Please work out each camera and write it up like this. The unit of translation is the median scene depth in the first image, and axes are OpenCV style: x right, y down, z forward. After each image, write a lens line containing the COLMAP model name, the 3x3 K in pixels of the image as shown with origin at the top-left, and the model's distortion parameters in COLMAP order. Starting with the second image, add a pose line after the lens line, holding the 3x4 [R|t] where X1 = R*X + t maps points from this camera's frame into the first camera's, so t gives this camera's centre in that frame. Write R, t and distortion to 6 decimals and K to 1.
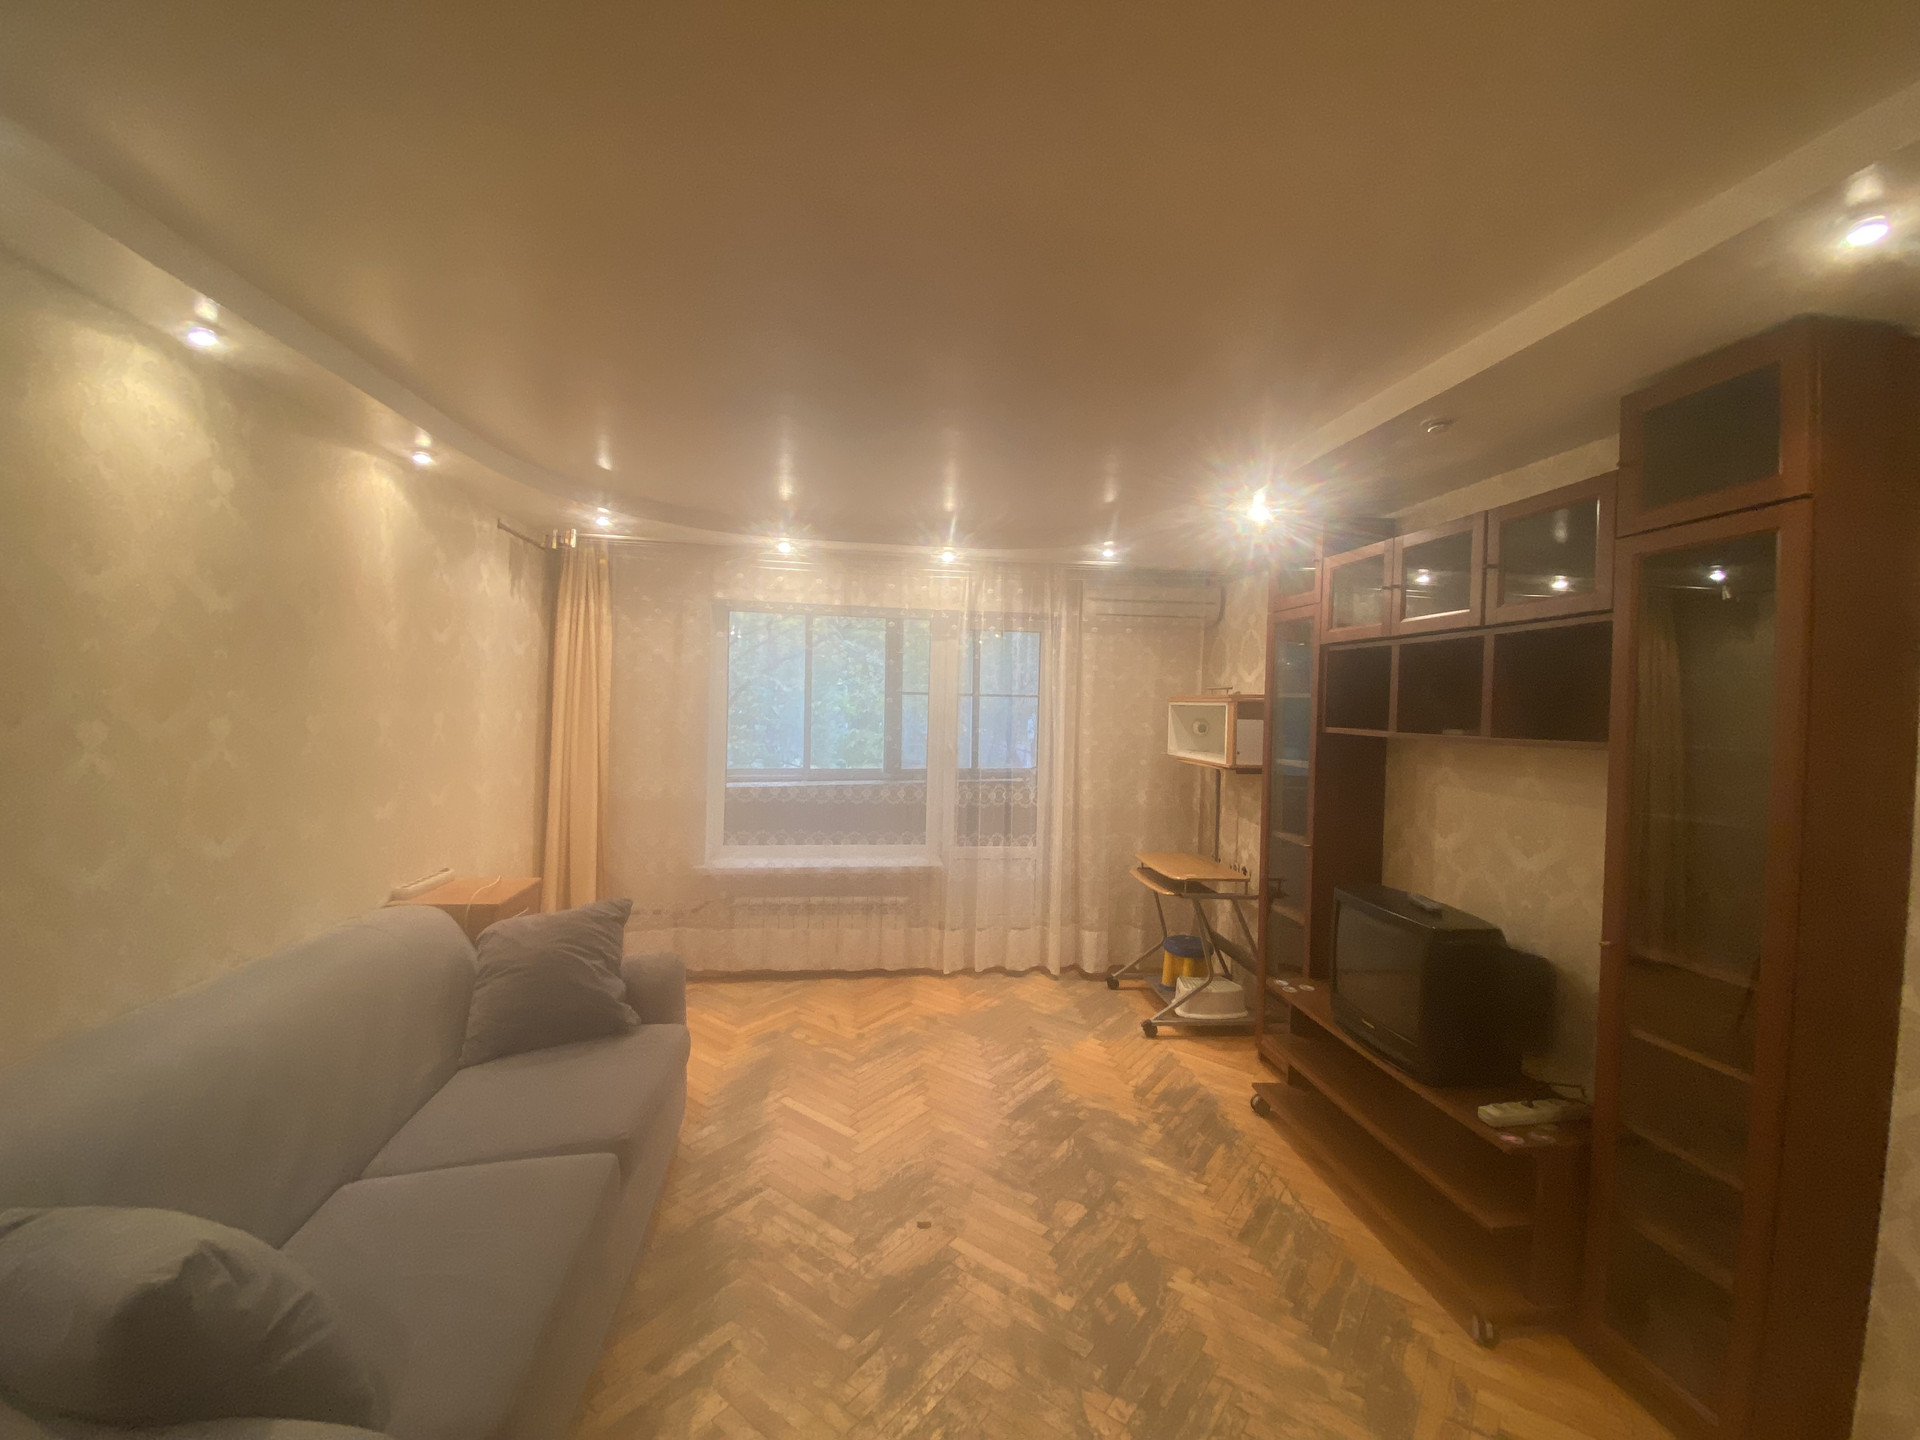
lens RADIAL K [[786.7, 0, 956.6], [0, 786.7, 716.6], [0, 0, 1]] dist [-0.000392, -0.000110]
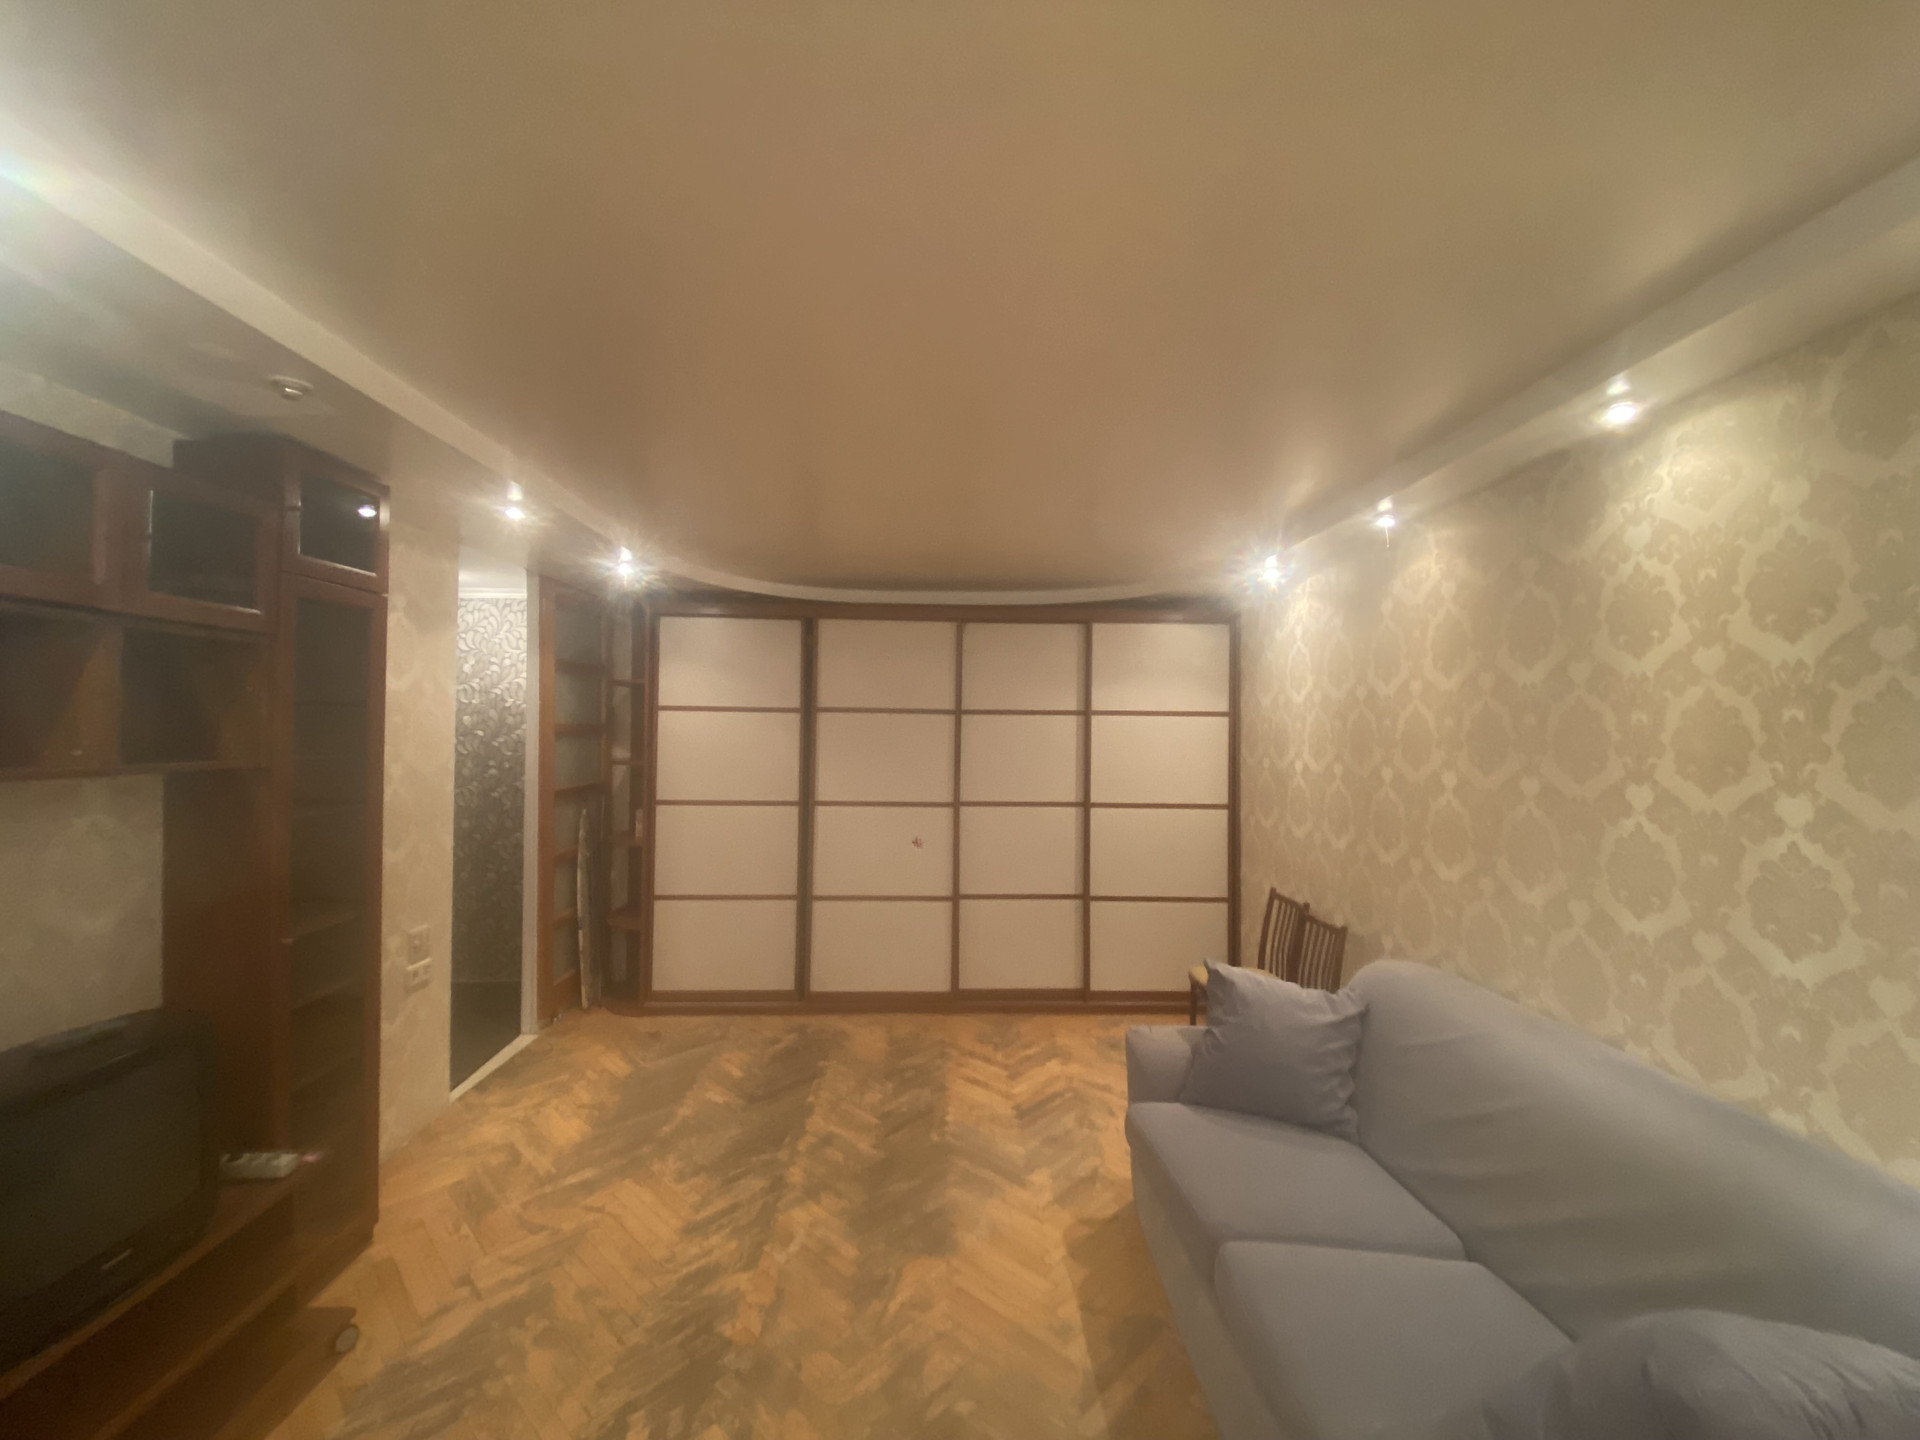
lens RADIAL K [[786.7, 0, 962.8], [0, 786.7, 724.6], [0, 0, 1]] dist [-0.000392, -0.000110]
pose [[-0.995234, -0.034490, 0.091211, -0.205204], [-0.033451, 0.999357, 0.012894, -0.058428], [-0.091597, 0.009781, -0.995748, 2.006670]]
